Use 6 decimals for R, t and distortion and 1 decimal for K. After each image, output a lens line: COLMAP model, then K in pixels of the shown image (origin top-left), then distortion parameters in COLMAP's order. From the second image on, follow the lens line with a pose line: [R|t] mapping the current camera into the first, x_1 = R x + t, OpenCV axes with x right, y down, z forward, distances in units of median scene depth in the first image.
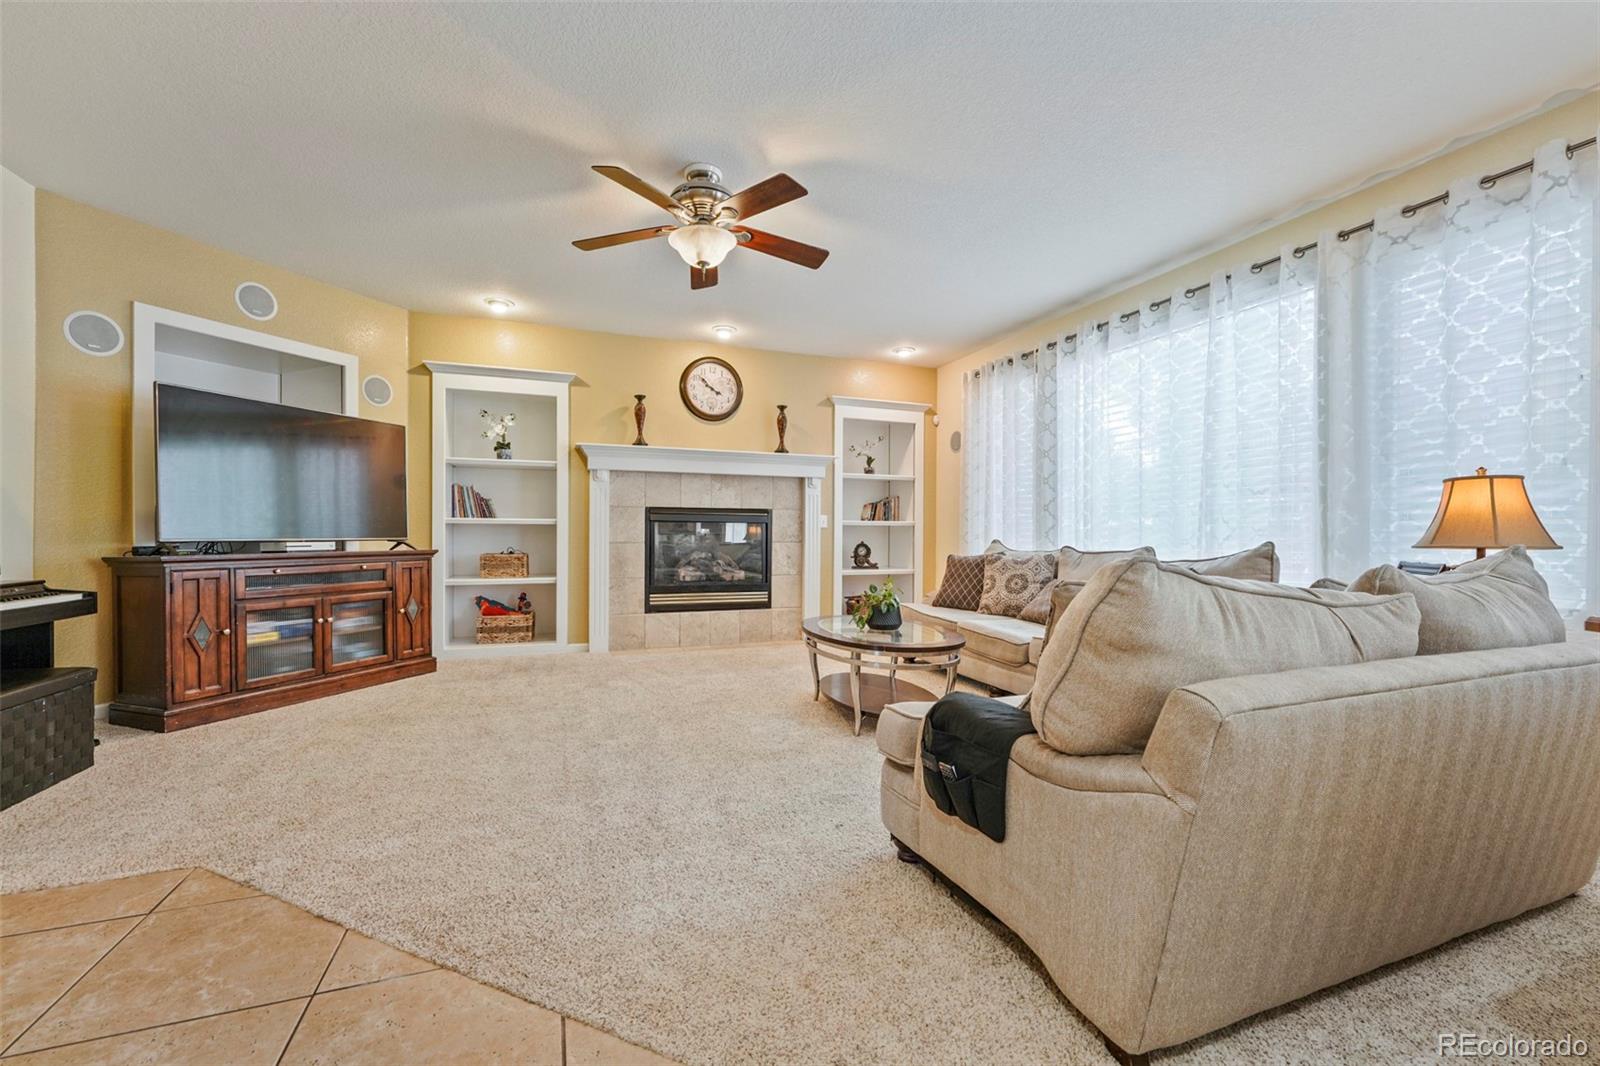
lens RADIAL K [[634.2, 0, 797.2], [0, 634.2, 540.2], [0, 0, 1]] dist [-0.003627, 0.001429]
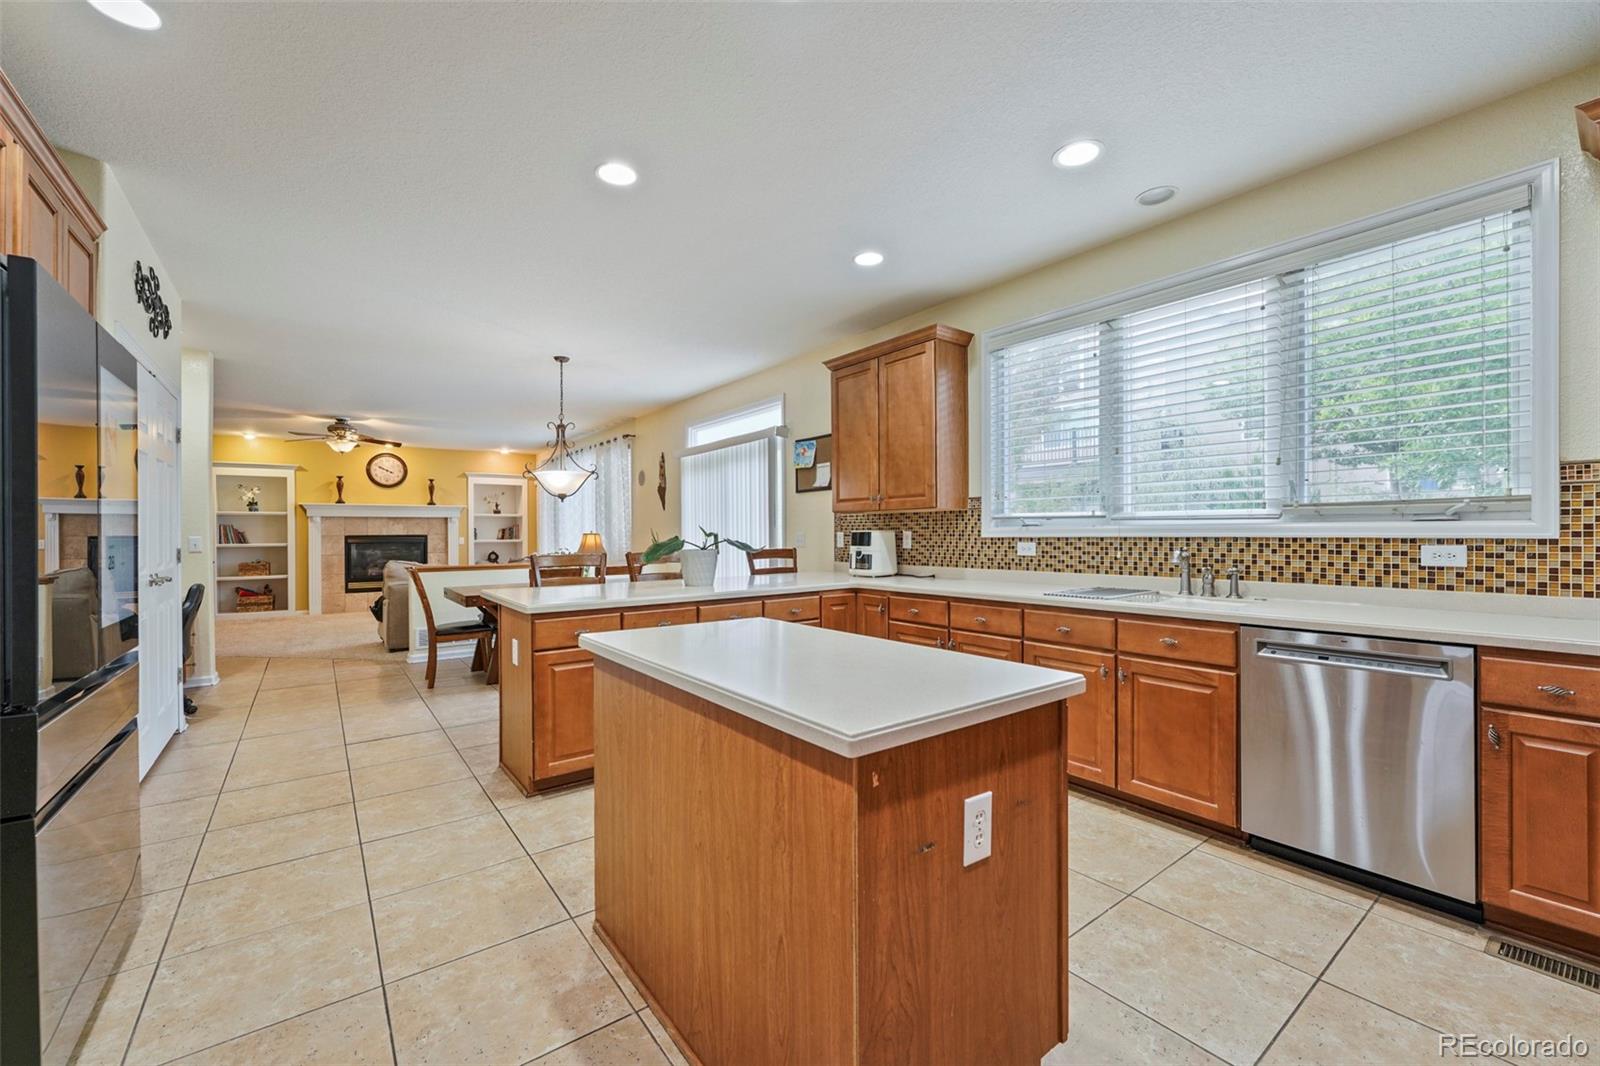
lens RADIAL K [[634.2, 0, 790.1], [0, 634.2, 533.9], [0, 0, 1]] dist [-0.003627, 0.001429]
pose [[0.963490, -0.012685, 0.267443, 0.534179], [0.015539, 0.999843, -0.008559, -0.022516], [-0.267292, 0.012403, 0.963536, -1.161026]]
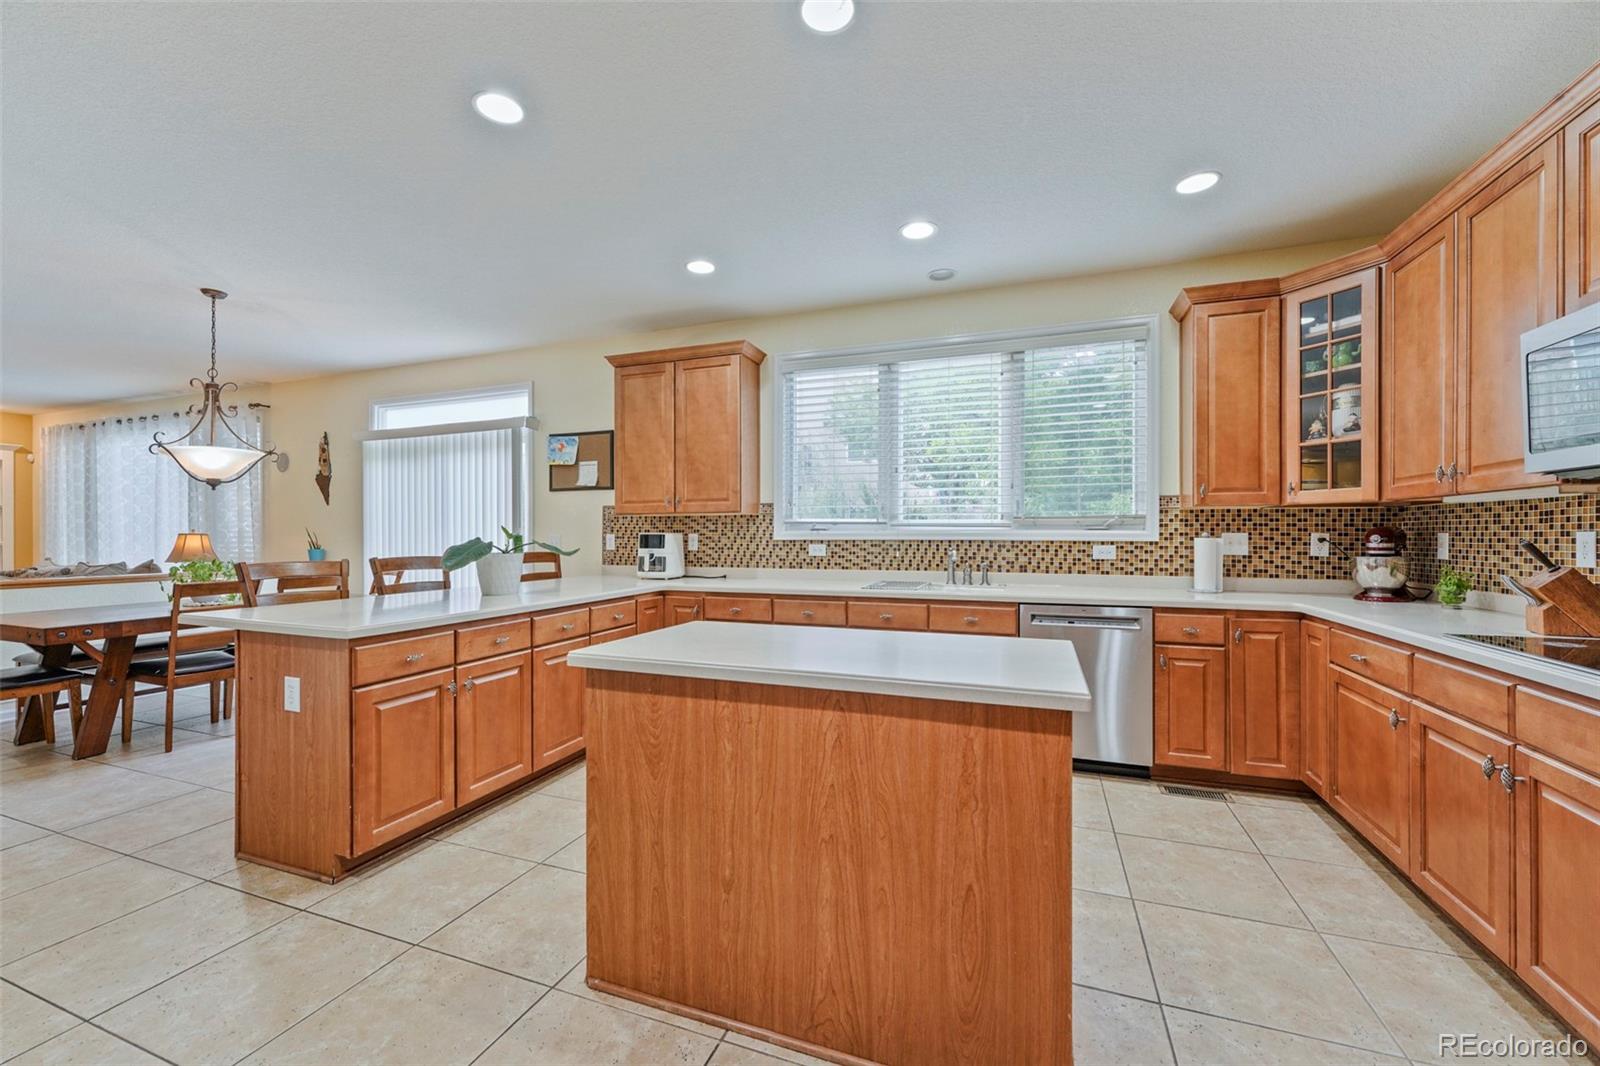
lens RADIAL K [[634.2, 0, 773.6], [0, 634.2, 535.3], [0, 0, 1]] dist [-0.003627, 0.001429]
pose [[0.675174, -0.006608, 0.737629, 0.349621], [0.012544, 0.999918, -0.002524, -0.025104], [-0.737552, 0.010957, 0.675201, -1.061550]]
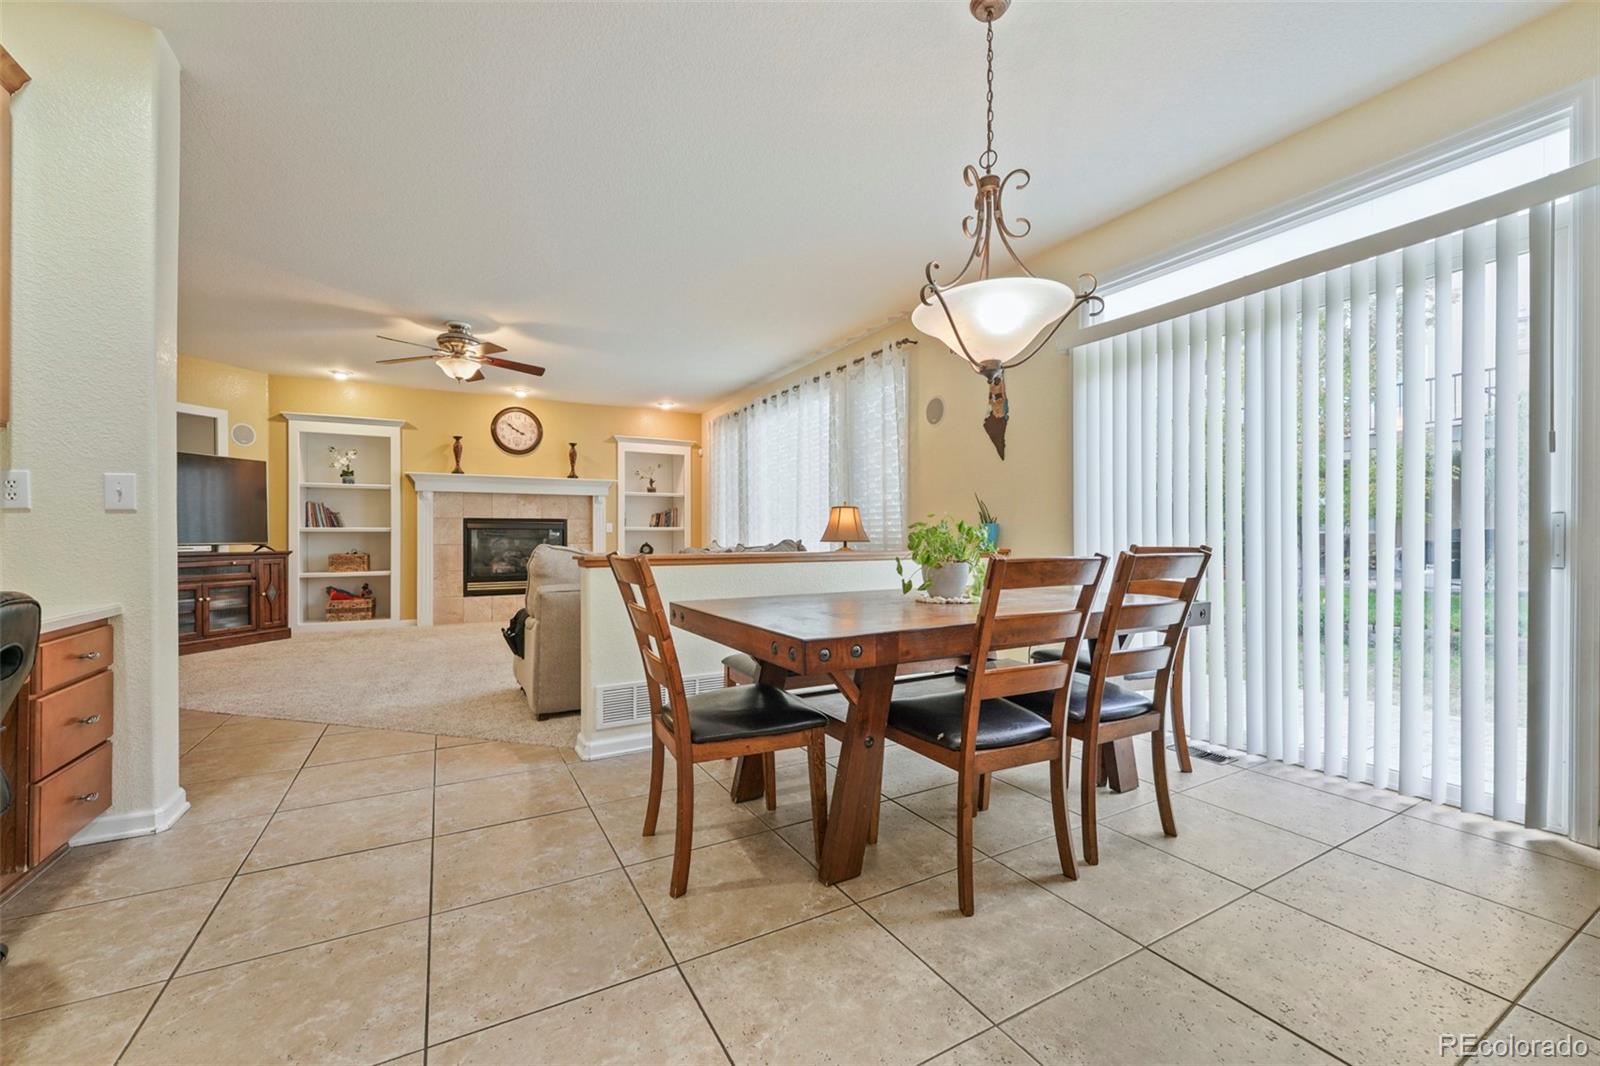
lens RADIAL K [[634.2, 0, 799.9], [0, 634.2, 537.7], [0, 0, 1]] dist [-0.003627, 0.001429]
pose [[0.989819, -0.007820, 0.142116, 0.288452], [0.009159, 0.999920, -0.008766, 0.007841], [-0.142036, 0.009979, 0.989811, -0.454825]]
